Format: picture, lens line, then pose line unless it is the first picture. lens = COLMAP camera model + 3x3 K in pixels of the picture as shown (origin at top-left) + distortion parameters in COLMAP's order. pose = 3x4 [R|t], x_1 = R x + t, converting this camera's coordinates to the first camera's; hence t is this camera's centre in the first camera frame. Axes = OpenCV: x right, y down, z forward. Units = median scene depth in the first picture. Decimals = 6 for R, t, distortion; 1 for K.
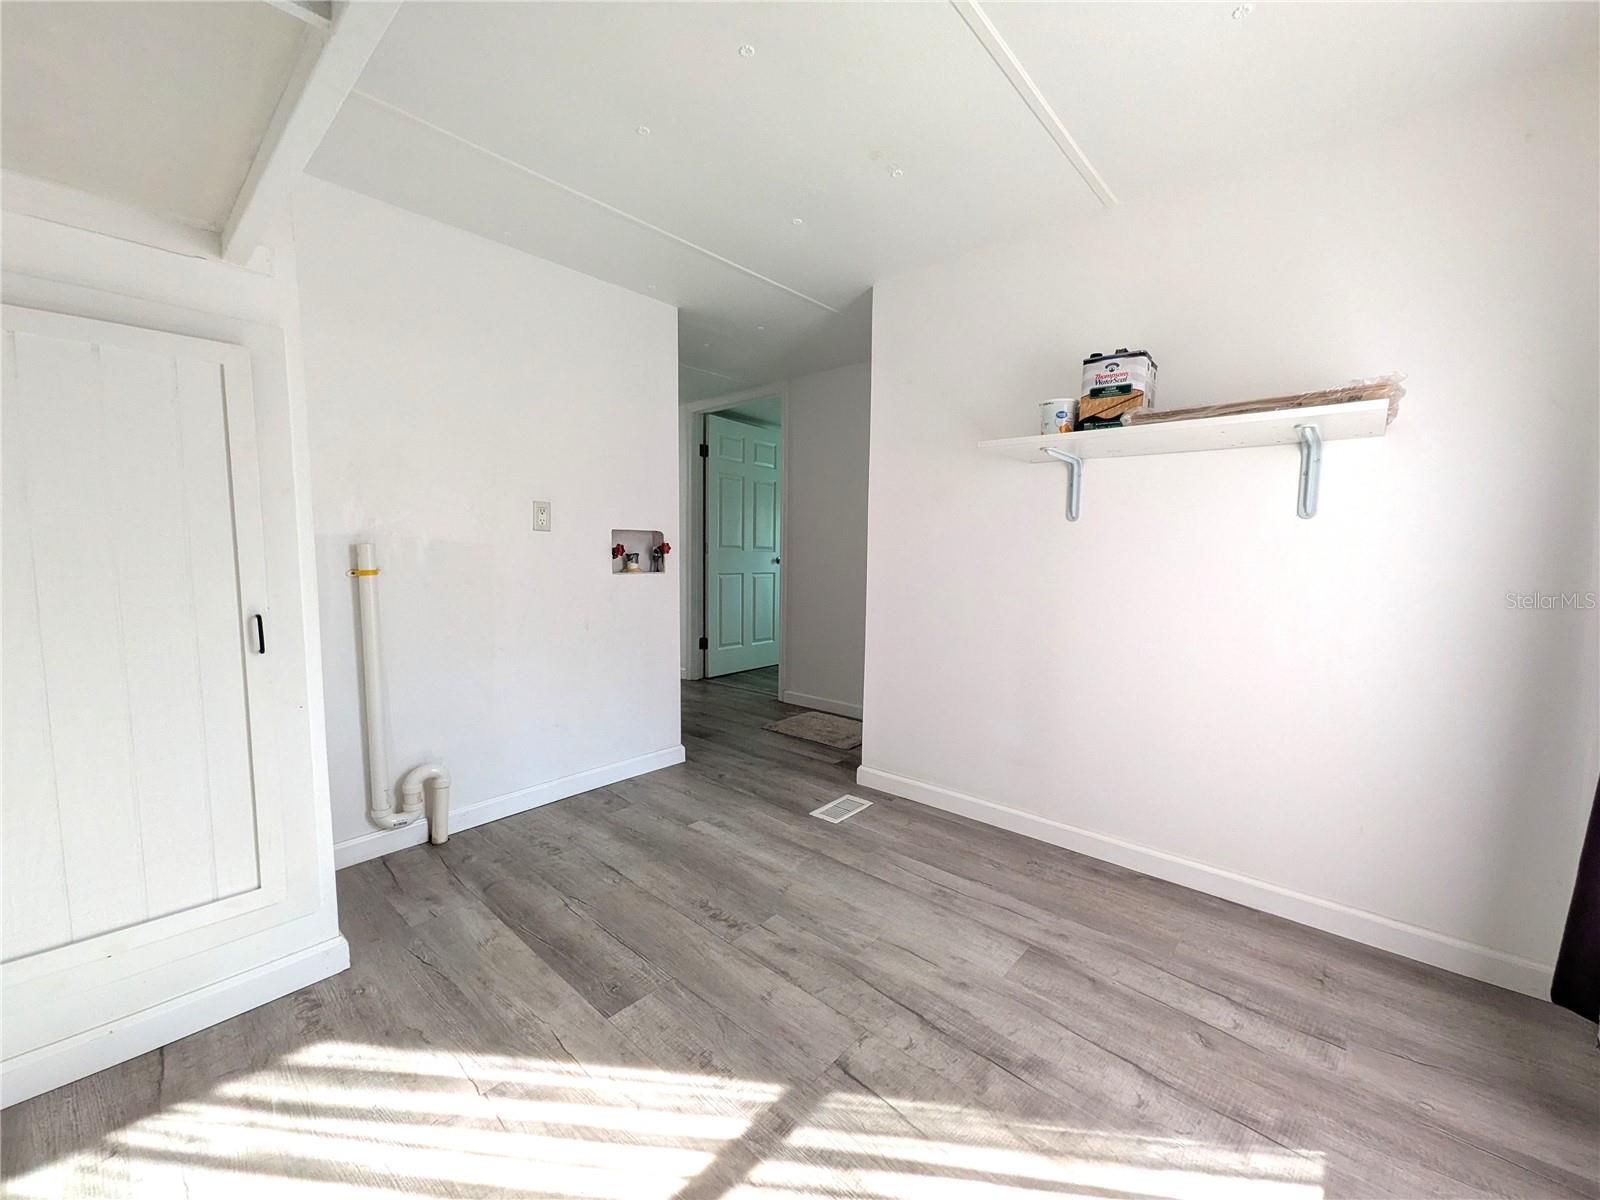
lens RADIAL K [[628.6, 0, 797.9], [0, 628.6, 607.4], [0, 0, 1]] dist [0.007175, 0.000067]
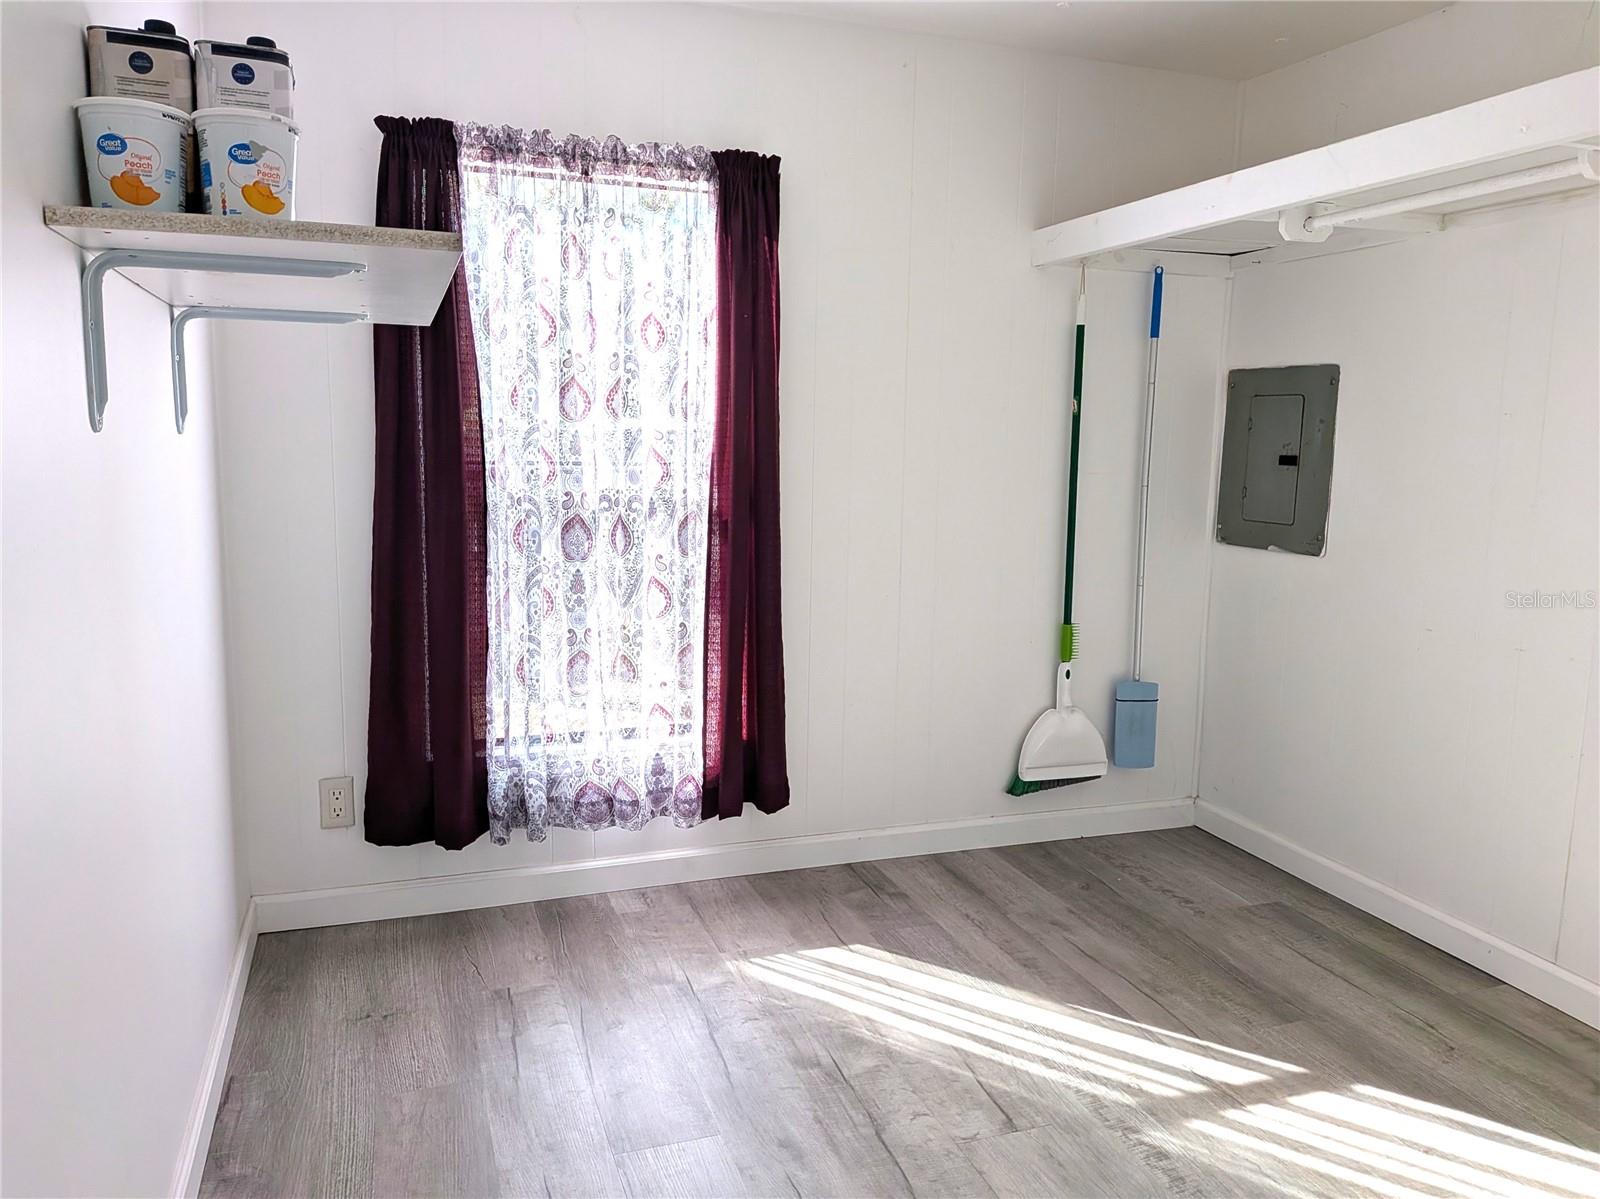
lens RADIAL K [[1149.7, 0, 799.6], [0, 1149.7, 588.2], [0, 0, 1]] dist [0.067671, -0.102394]
pose [[-0.880000, -0.094929, 0.465390, -0.289717], [0.010063, 0.975878, 0.218085, -0.272398], [-0.474866, 0.196598, -0.857818, 2.002545]]
